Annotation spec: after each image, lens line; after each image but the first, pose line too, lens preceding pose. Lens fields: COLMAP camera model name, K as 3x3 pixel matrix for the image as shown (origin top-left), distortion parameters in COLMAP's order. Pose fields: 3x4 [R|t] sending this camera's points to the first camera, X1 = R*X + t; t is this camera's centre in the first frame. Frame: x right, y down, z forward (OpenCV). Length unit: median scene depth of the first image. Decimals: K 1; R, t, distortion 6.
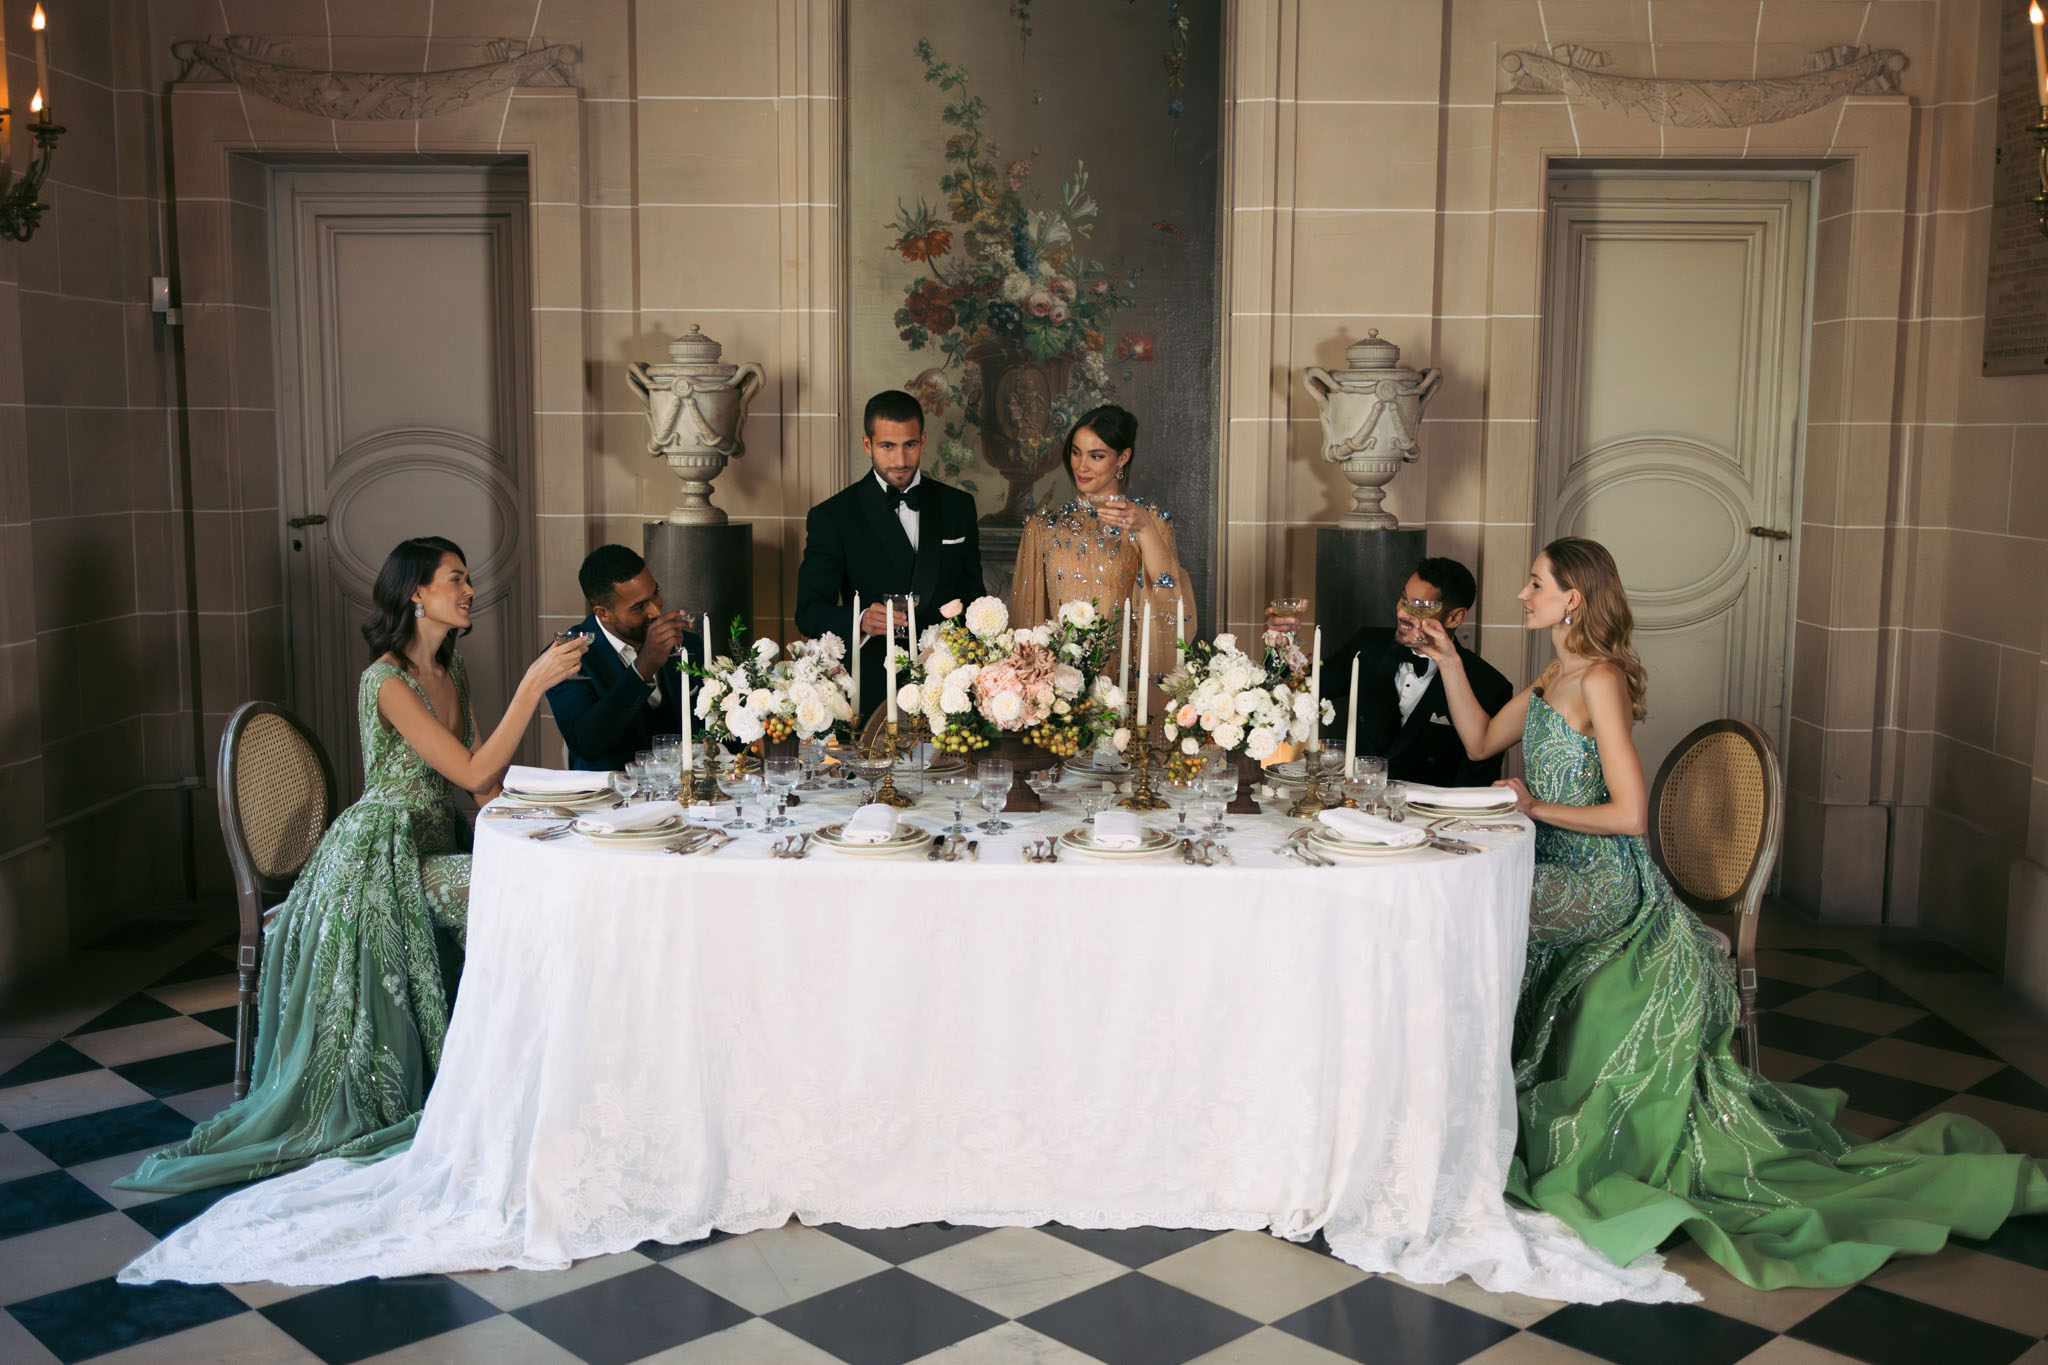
lens RADIAL K [[2198.7, 0, 1024.0], [0, 2198.7, 682.5], [0, 0, 1]] dist [0.087719, -0.140818]
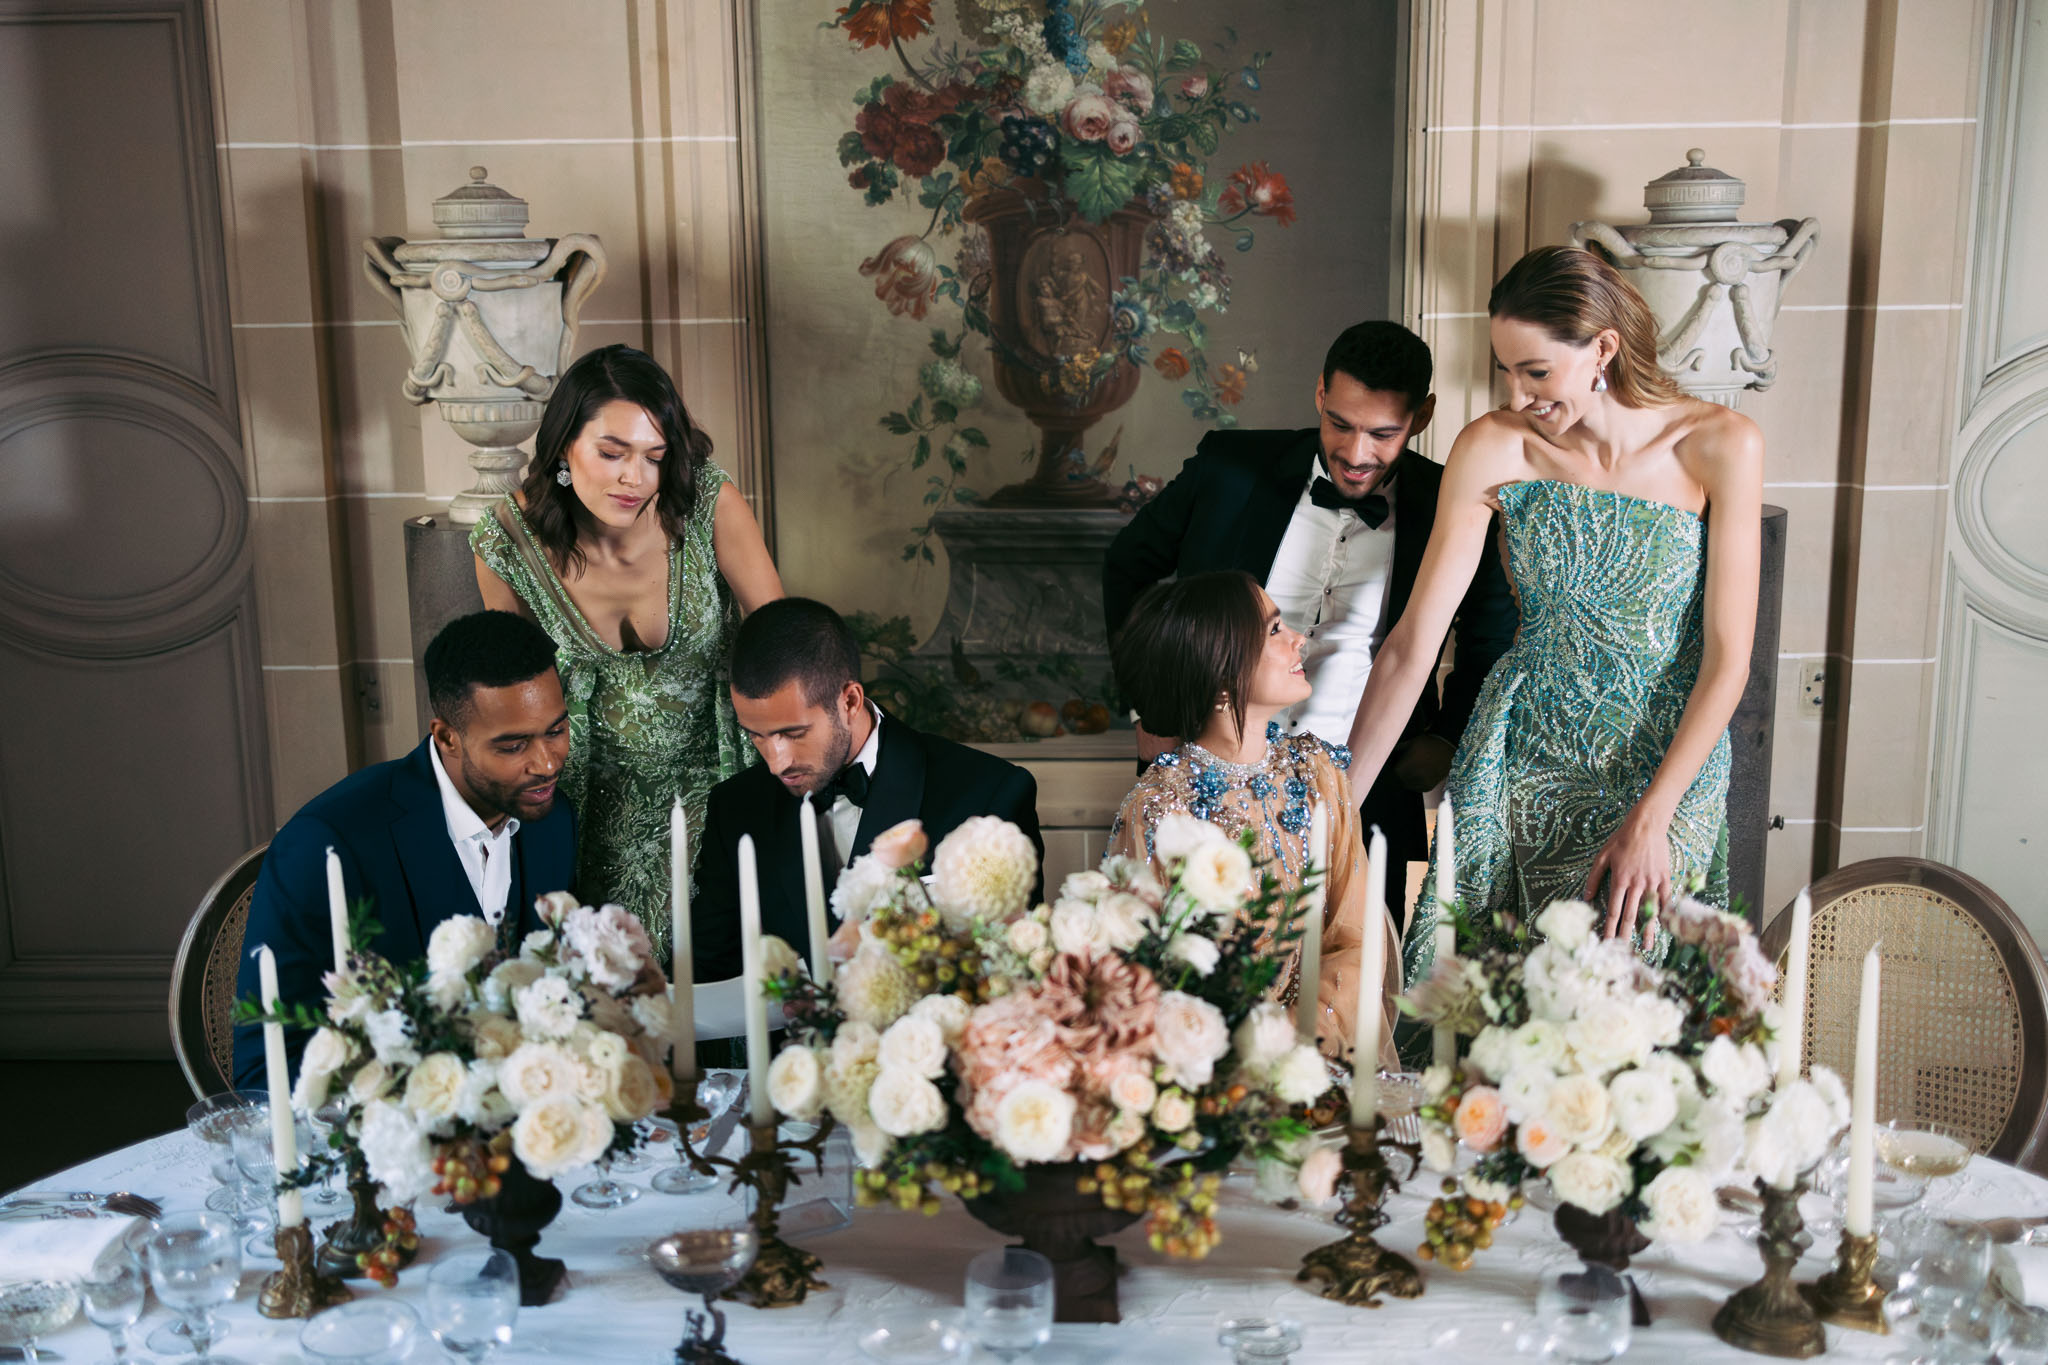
lens RADIAL K [[2198.7, 0, 1024.0], [0, 2198.7, 682.5], [0, 0, 1]] dist [0.087719, -0.140818]
pose [[0.999642, -0.015963, -0.021451, -0.000074], [0.017416, 0.997440, 0.069358, -0.065724], [0.020289, -0.069707, 0.997361, 0.416468]]
